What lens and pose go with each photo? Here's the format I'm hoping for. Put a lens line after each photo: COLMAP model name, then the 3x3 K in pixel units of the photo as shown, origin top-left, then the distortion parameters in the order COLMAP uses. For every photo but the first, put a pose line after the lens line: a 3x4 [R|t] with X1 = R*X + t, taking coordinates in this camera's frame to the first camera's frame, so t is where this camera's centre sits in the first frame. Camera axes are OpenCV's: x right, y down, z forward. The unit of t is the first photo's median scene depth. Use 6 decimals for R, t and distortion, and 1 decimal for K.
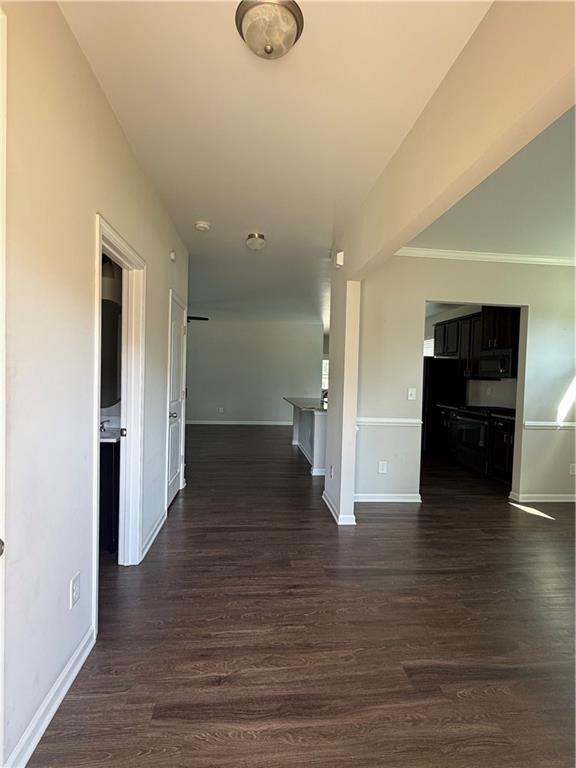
lens RADIAL K [[397.2, 0, 288.0], [0, 397.2, 384.0], [0, 0, 1]] dist [0.016084, -0.000125]
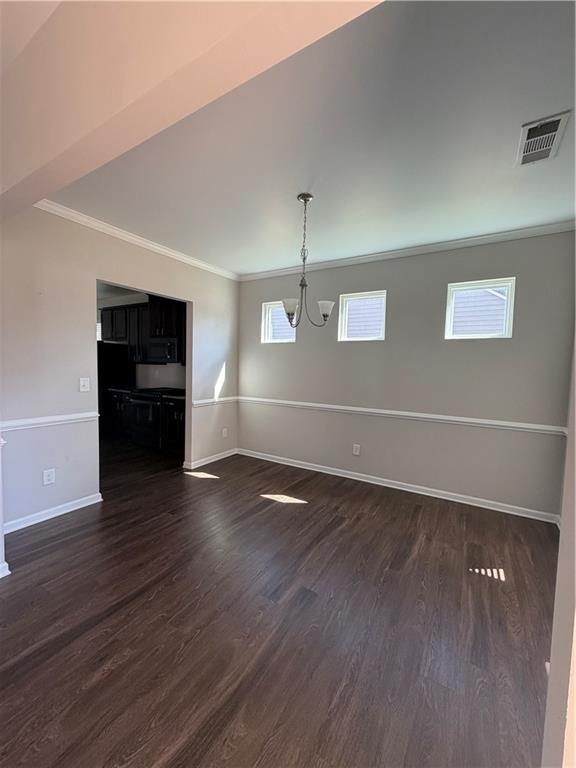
lens RADIAL K [[308.0, 0, 288.0], [0, 308.0, 384.0], [0, 0, 1]] dist [0.000596, 0.000117]
pose [[0.611129, -0.063387, 0.788989, 0.047917], [0.007563, 0.997210, 0.074257, -0.021674], [-0.791495, -0.039414, 0.609904, 0.221619]]
